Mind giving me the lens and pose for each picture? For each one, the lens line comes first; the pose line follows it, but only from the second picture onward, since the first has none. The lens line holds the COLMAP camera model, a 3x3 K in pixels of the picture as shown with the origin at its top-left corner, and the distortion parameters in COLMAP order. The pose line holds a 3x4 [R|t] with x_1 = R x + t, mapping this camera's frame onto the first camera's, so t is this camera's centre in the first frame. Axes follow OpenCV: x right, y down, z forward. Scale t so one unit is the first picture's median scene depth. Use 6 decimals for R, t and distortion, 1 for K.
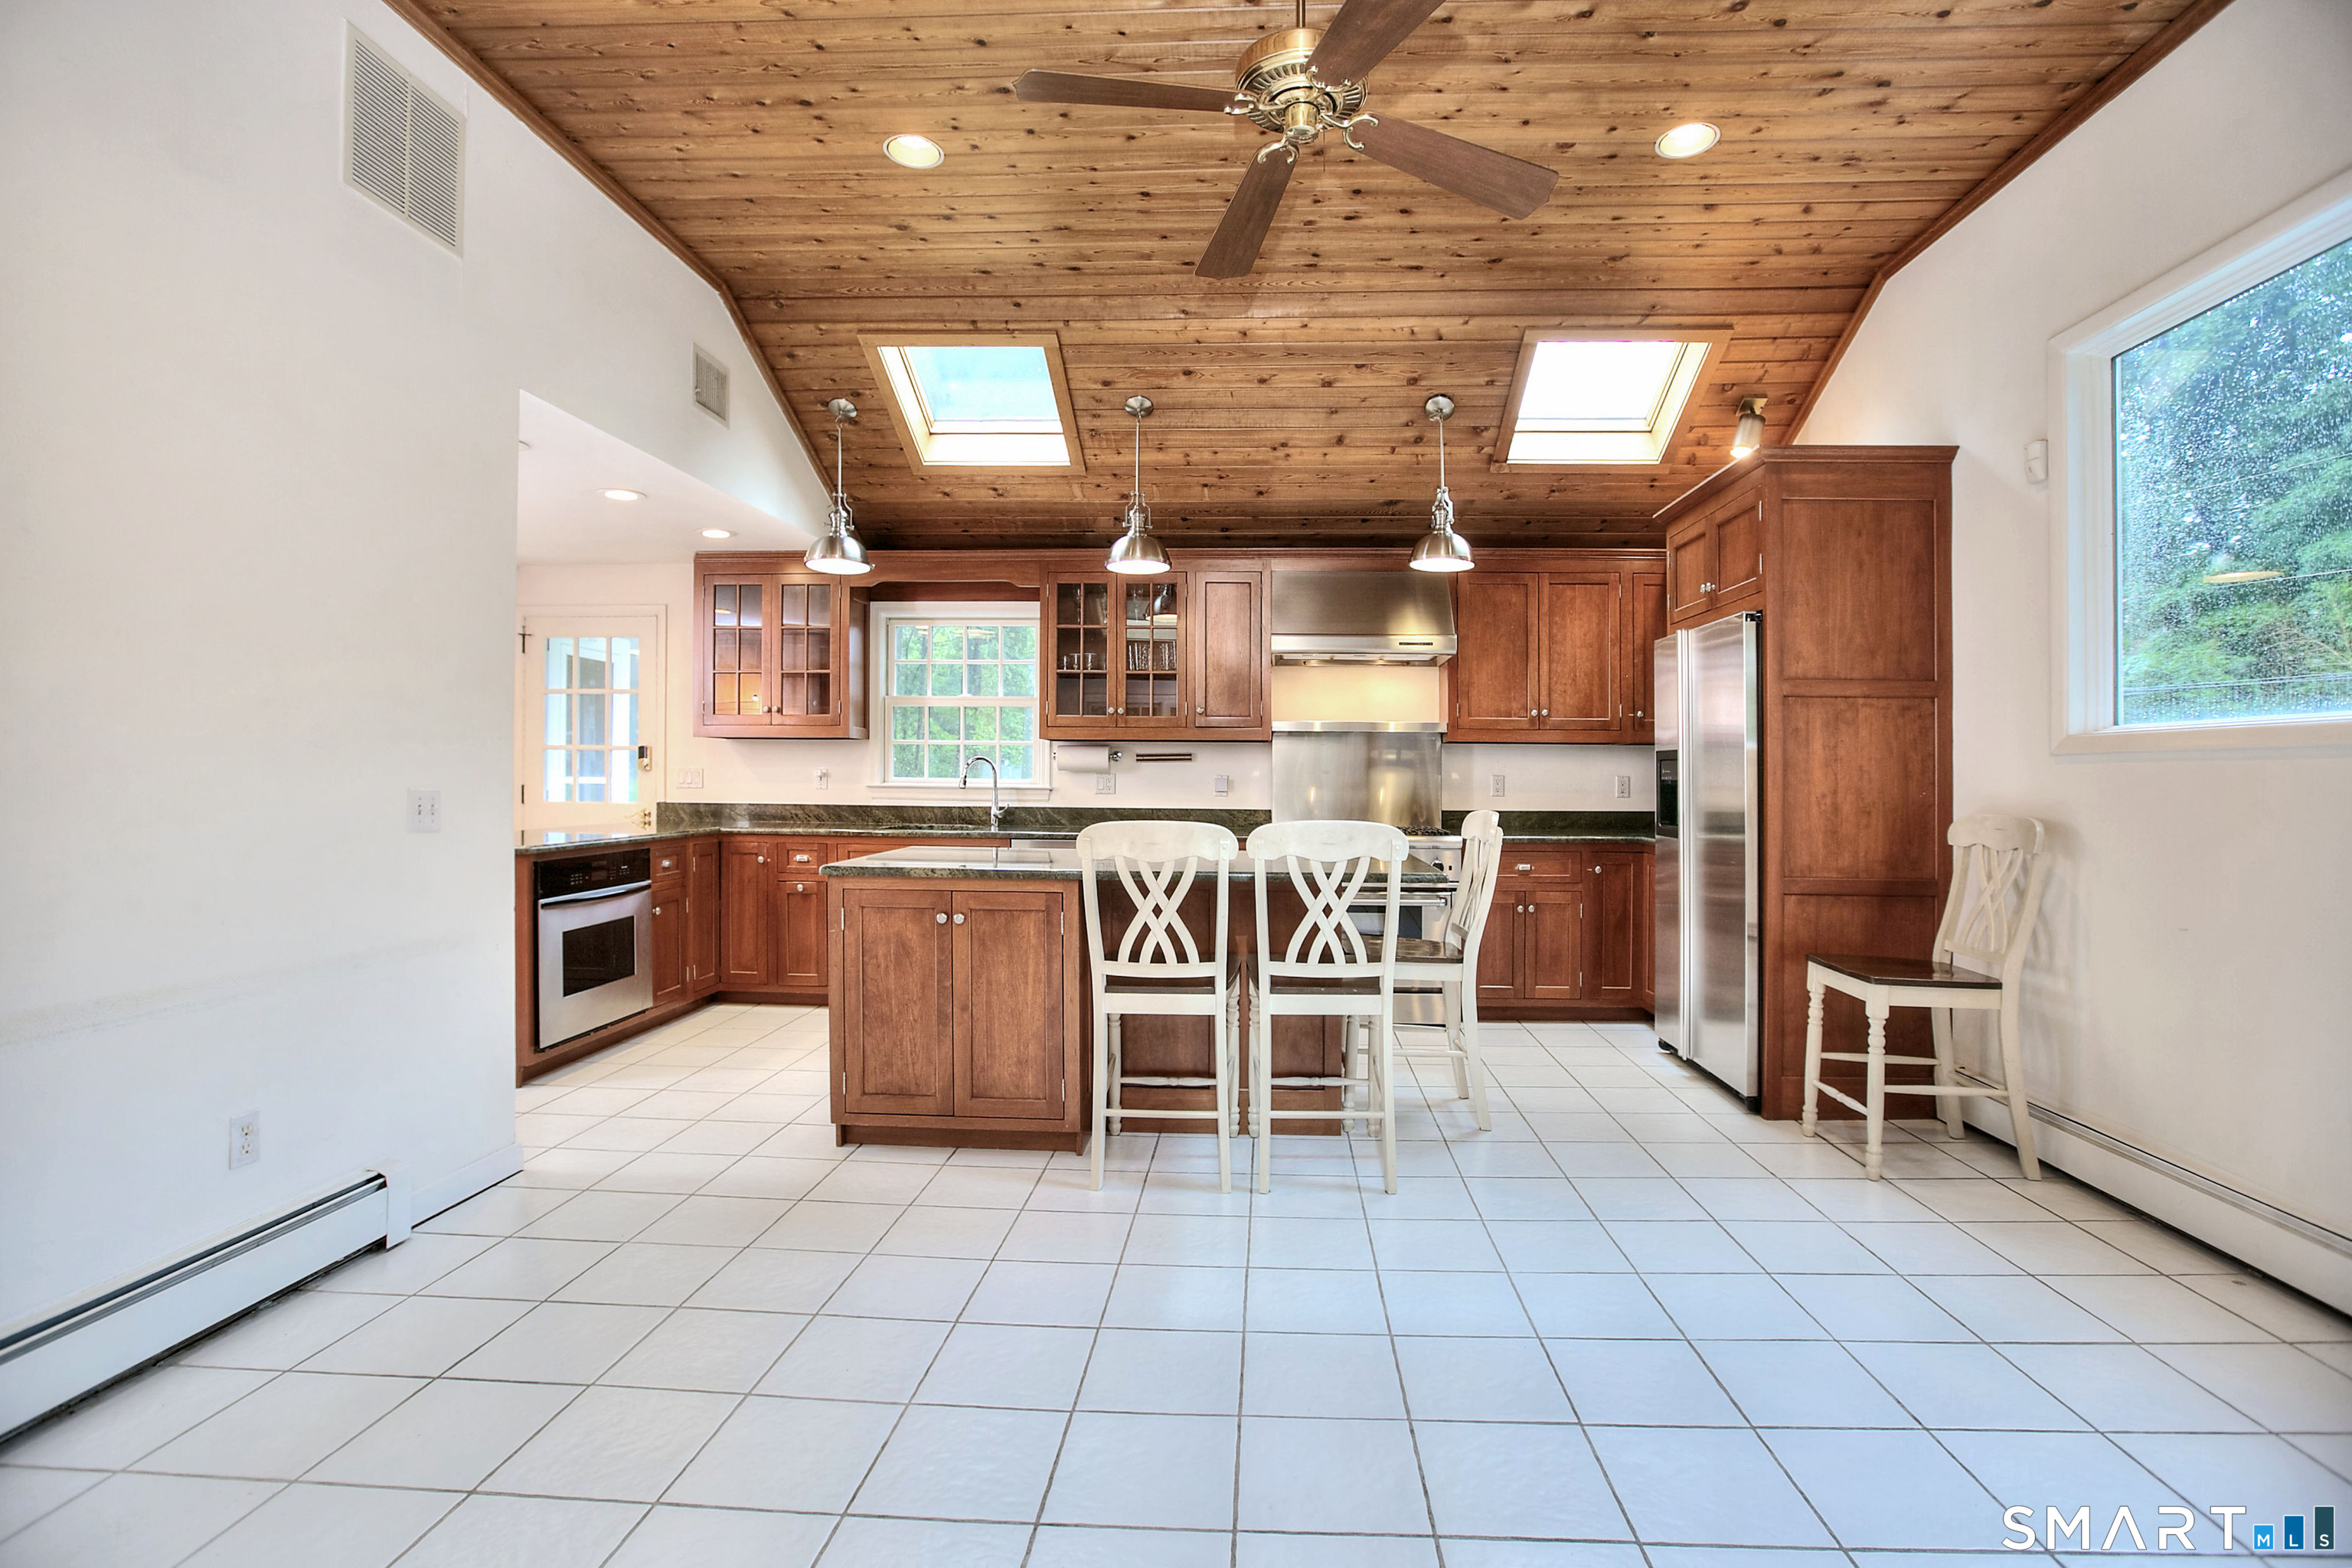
lens RADIAL K [[1166.4, 0, 1228.0], [0, 1166.4, 754.2], [0, 0, 1]] dist [-0.038193, 0.005260]
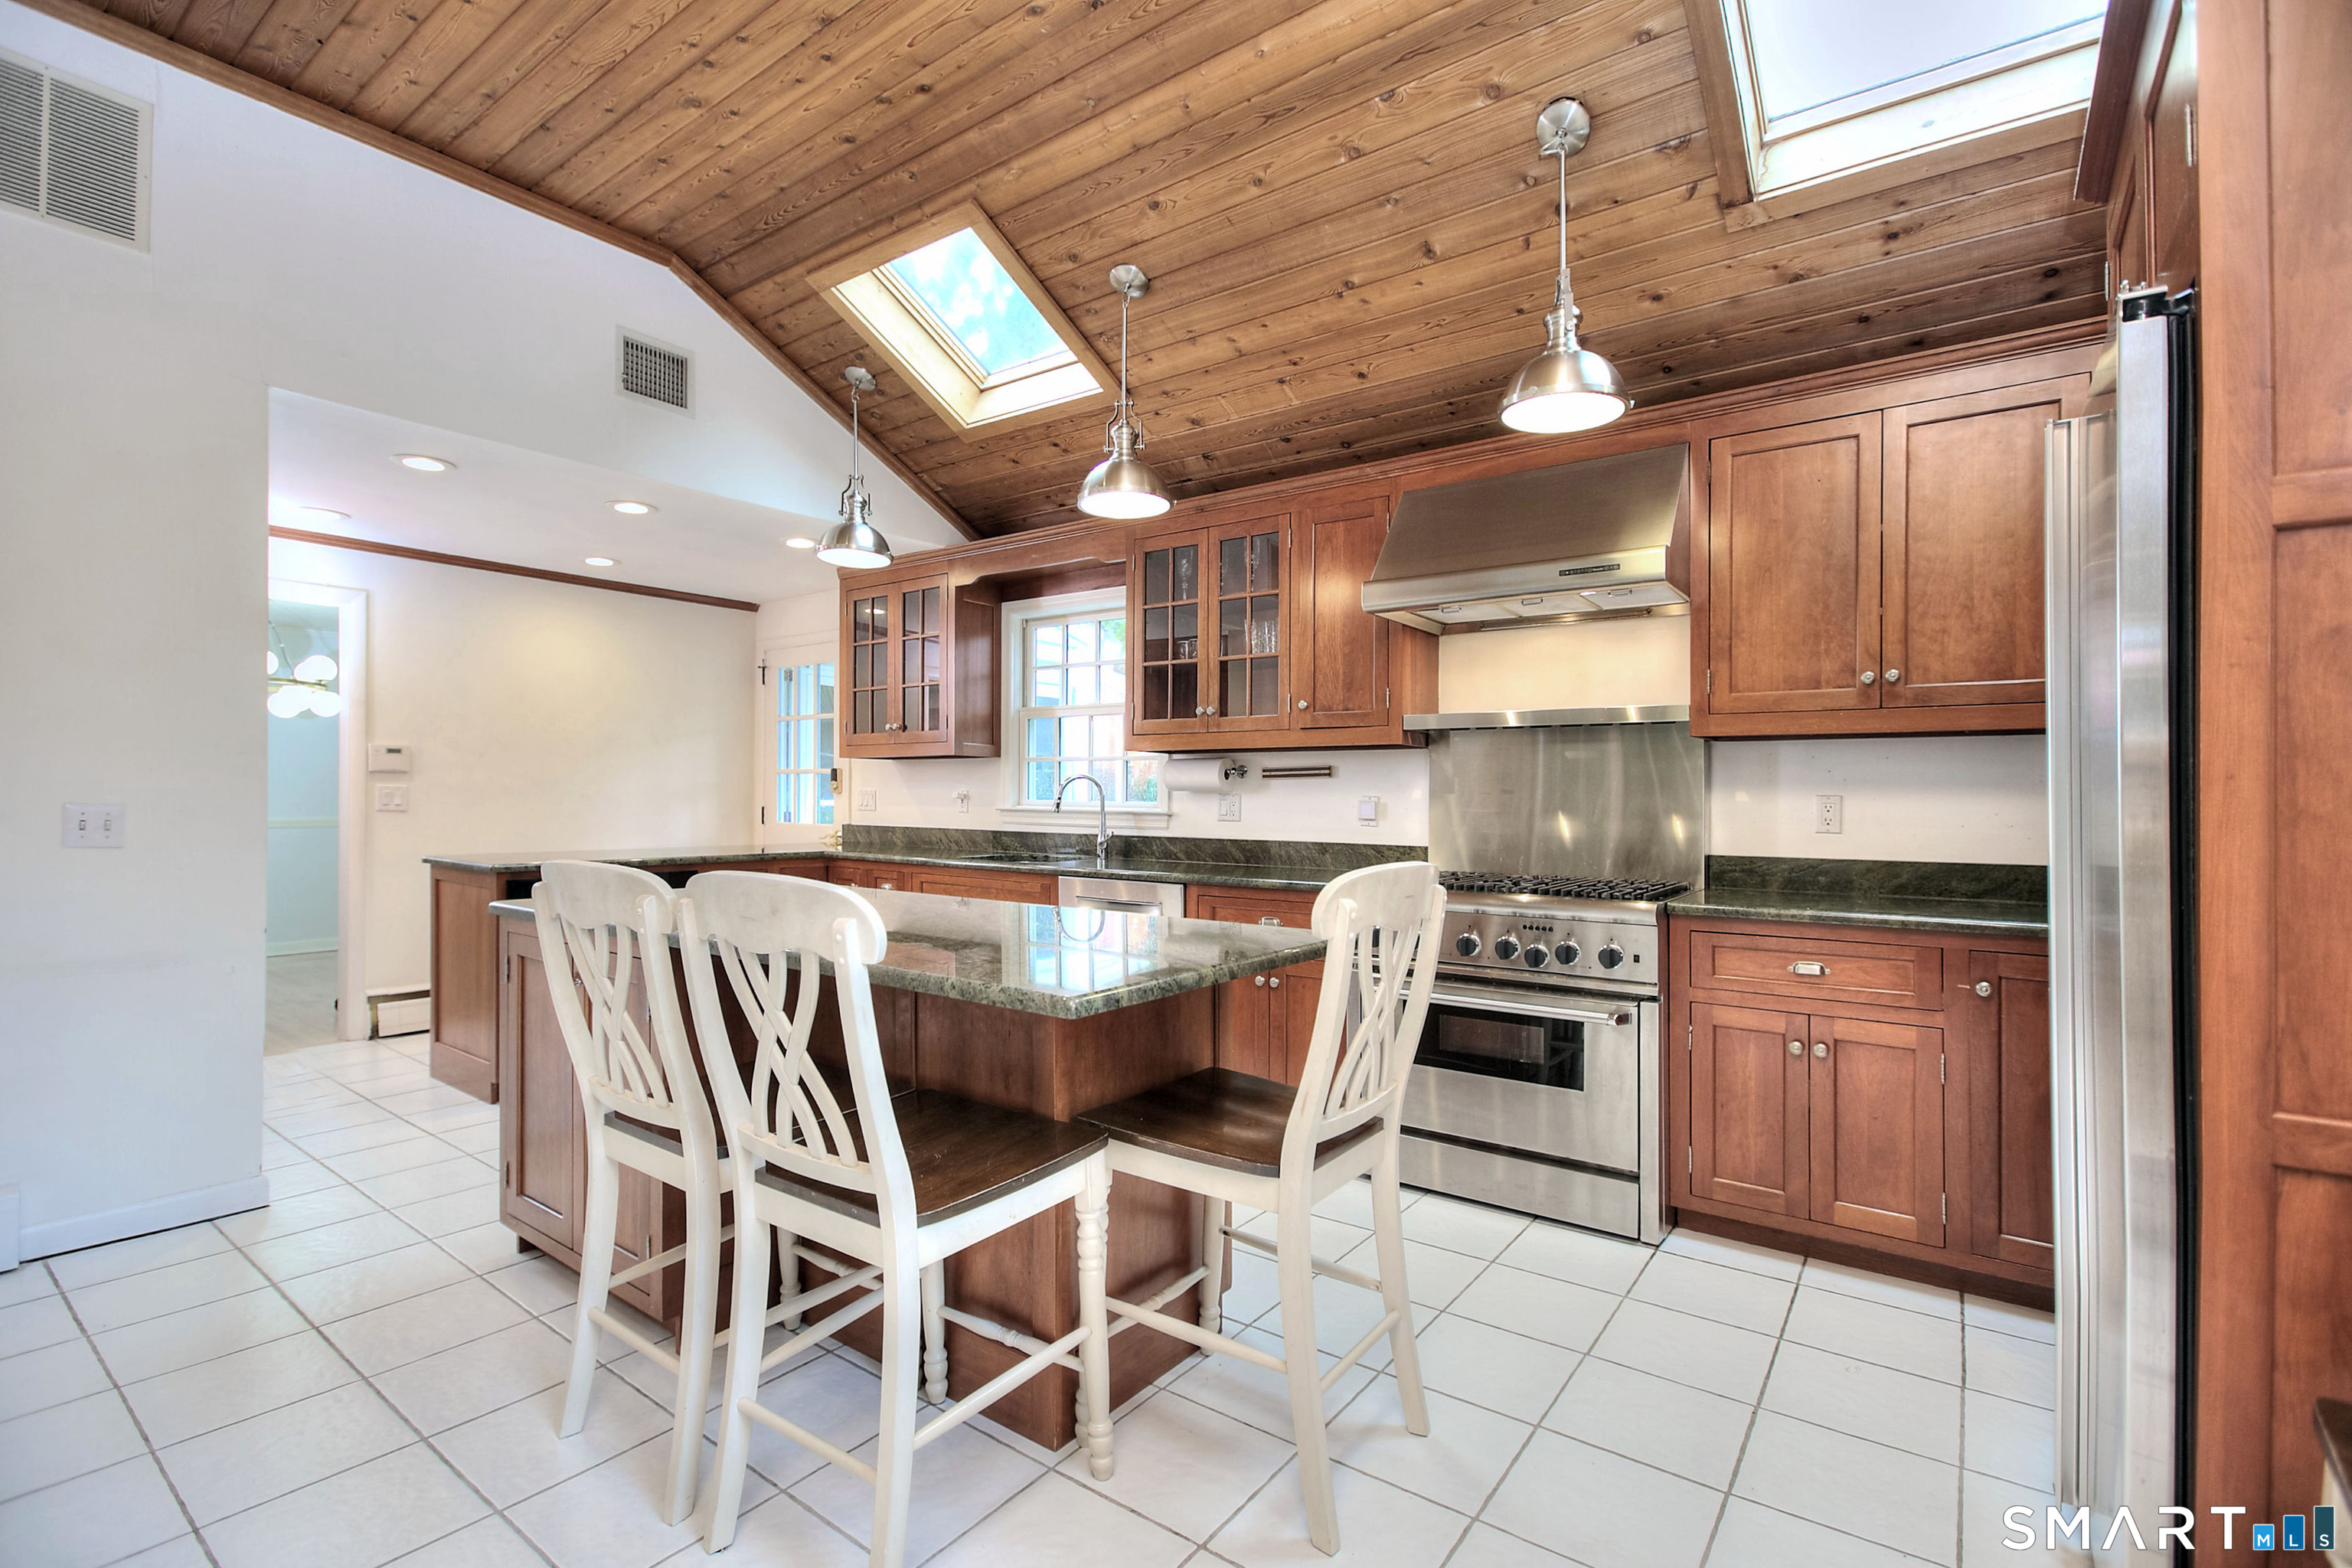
lens RADIAL K [[1088.4, 0, 1156.8], [0, 1088.4, 808.6], [0, 0, 1]] dist [-0.024328, 0.008337]
pose [[0.800108, 0.004875, -0.599836, 0.414916], [0.005530, 0.999865, 0.015502, 0.020485], [0.599830, -0.015720, 0.799973, 0.579051]]
